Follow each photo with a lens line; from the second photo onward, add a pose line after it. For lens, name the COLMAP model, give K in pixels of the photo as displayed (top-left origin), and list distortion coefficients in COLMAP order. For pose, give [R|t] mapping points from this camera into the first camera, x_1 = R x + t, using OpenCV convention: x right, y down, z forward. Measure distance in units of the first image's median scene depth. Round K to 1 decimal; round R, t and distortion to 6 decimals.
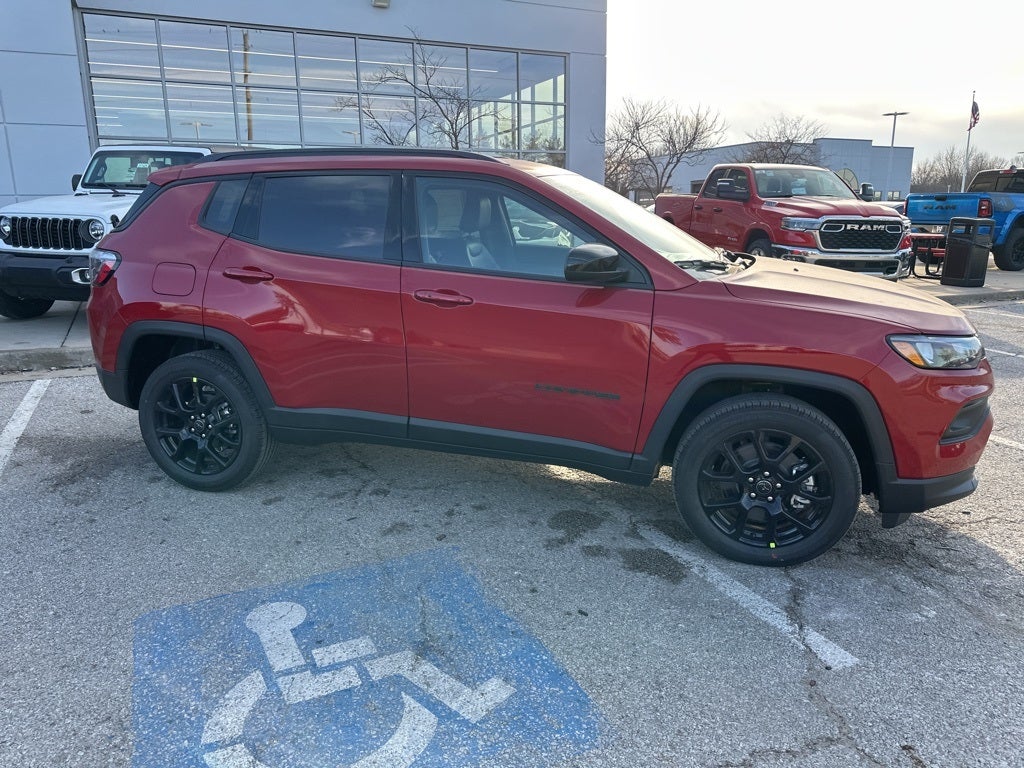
lens RADIAL K [[717.1, 0, 507.3], [0, 717.1, 373.4], [0, 0, 1]] dist [0.038108, -0.047685]
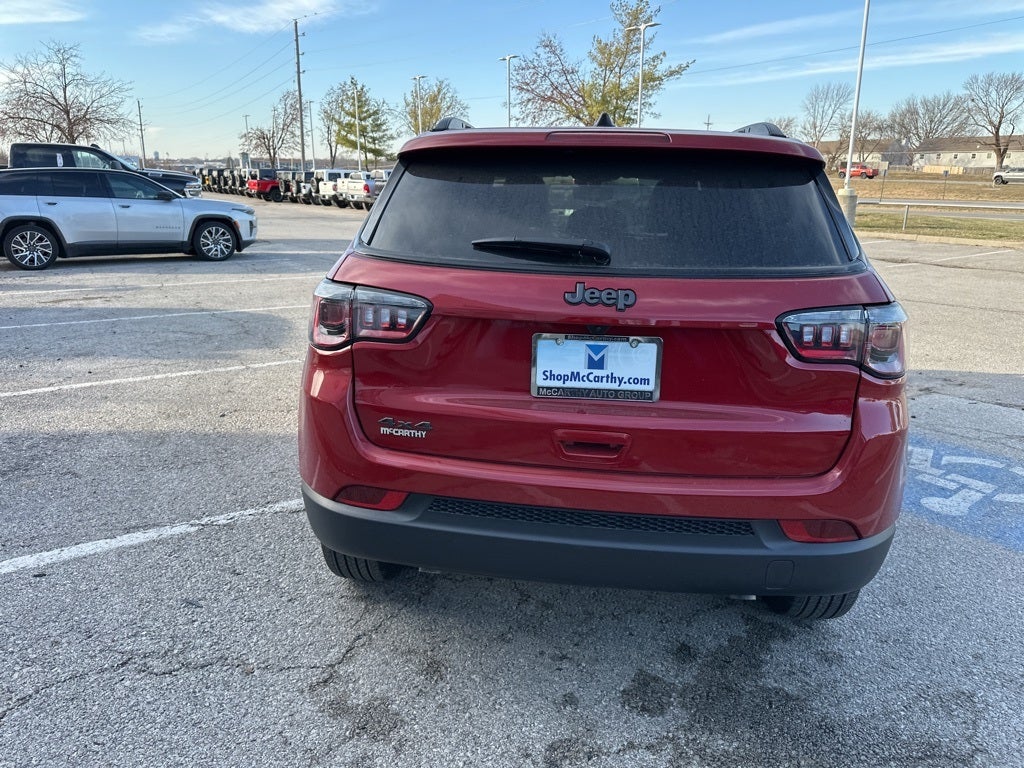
lens RADIAL K [[720.1, 0, 508.8], [0, 720.1, 381.2], [0, 0, 1]] dist [0.030915, -0.038238]
pose [[-0.163911, -0.259869, 0.951631, -1.166790], [0.205100, 0.934620, 0.290551, -0.366871], [-0.964918, 0.242804, -0.099895, 1.532246]]
